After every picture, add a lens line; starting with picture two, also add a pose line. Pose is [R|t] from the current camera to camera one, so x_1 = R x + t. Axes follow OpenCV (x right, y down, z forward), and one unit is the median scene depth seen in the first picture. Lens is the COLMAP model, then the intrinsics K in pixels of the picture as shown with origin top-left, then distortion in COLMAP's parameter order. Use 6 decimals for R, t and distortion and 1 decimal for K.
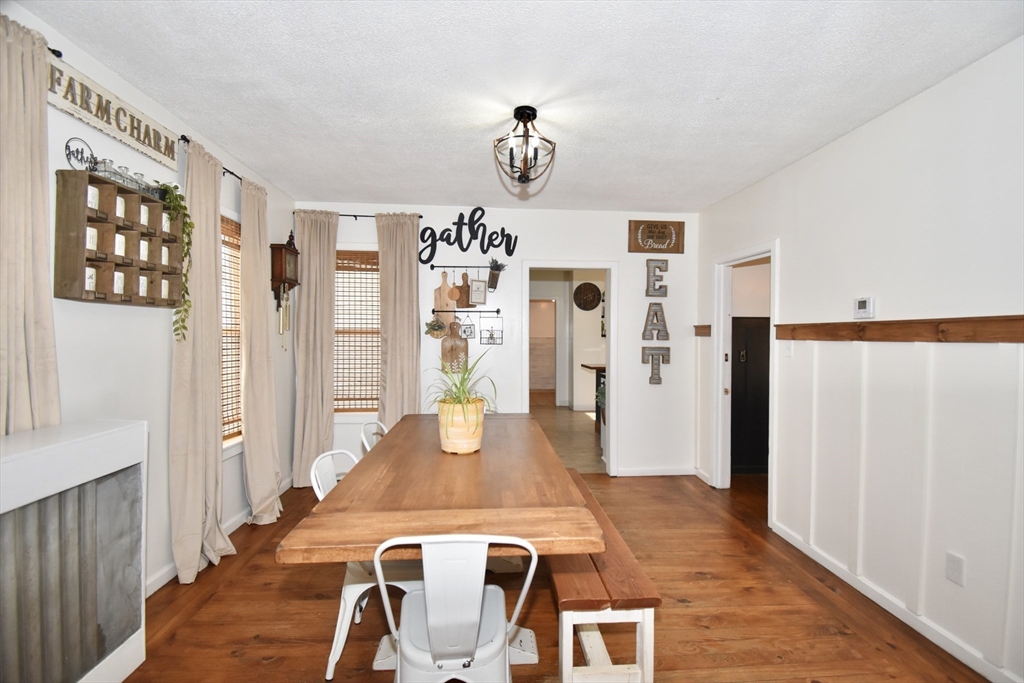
lens RADIAL K [[454.4, 0, 512.0], [0, 454.4, 341.5], [0, 0, 1]] dist [0.015998, -0.026046]
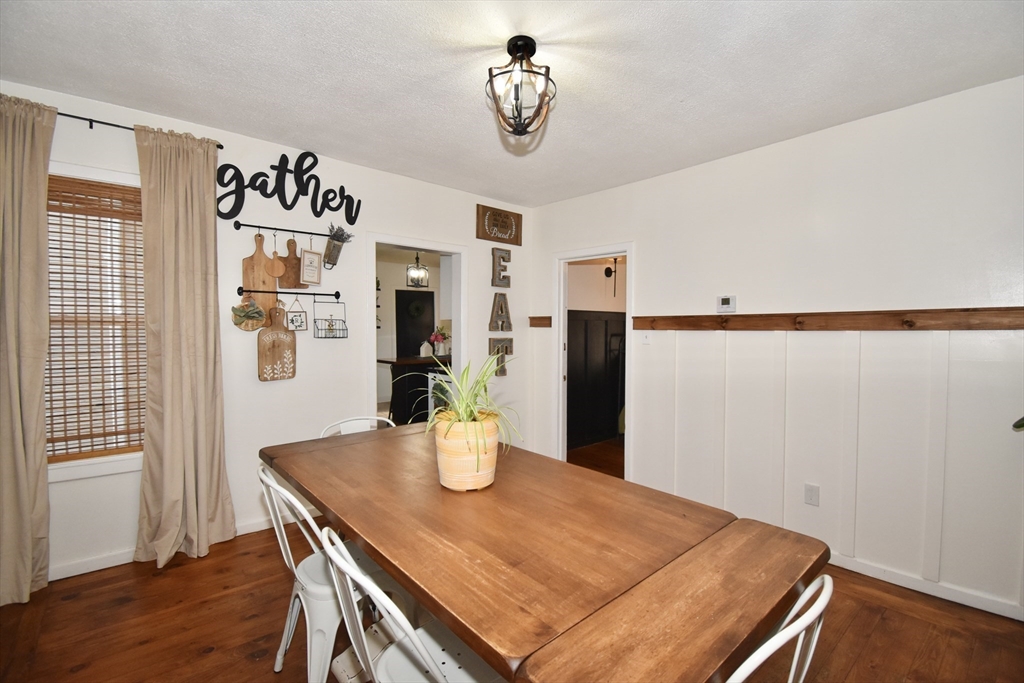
lens RADIAL K [[454.4, 0, 512.0], [0, 454.4, 341.5], [0, 0, 1]] dist [0.015998, -0.026046]
pose [[0.788198, -0.020490, 0.615080, -0.274631], [0.009449, 0.999731, 0.021195, -0.001392], [-0.615349, -0.010894, 0.788179, 0.214333]]
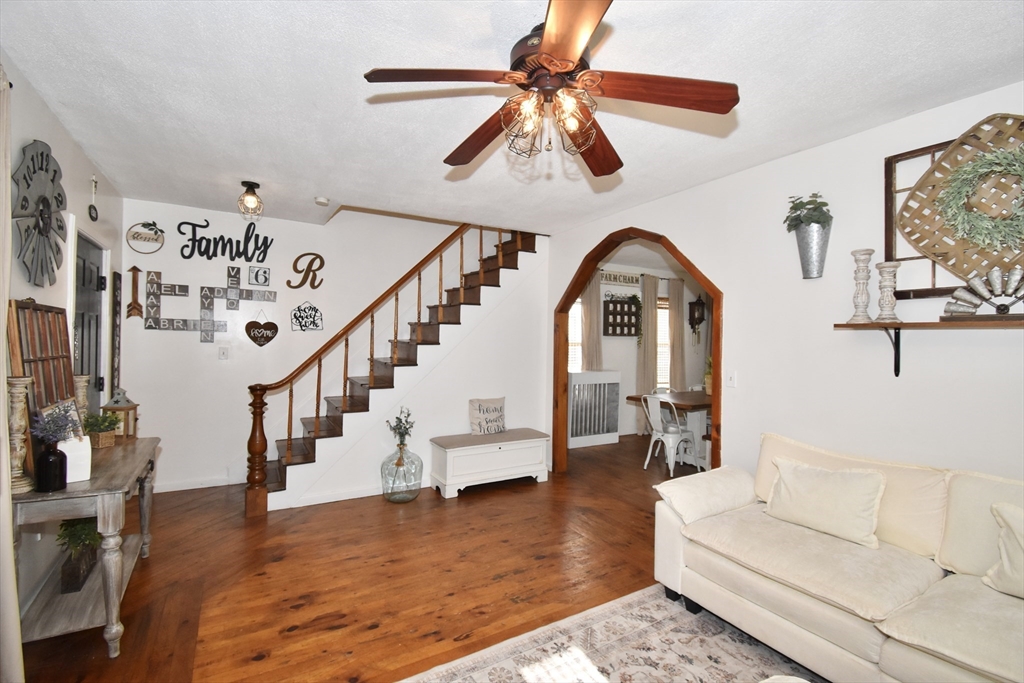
lens RADIAL K [[454.4, 0, 512.0], [0, 454.4, 341.5], [0, 0, 1]] dist [0.015998, -0.026046]
pose [[0.459431, -0.005063, -0.888199, 0.795119], [-0.019522, 0.999685, -0.015797, 0.009878], [0.887999, 0.024598, 0.459188, -0.560120]]
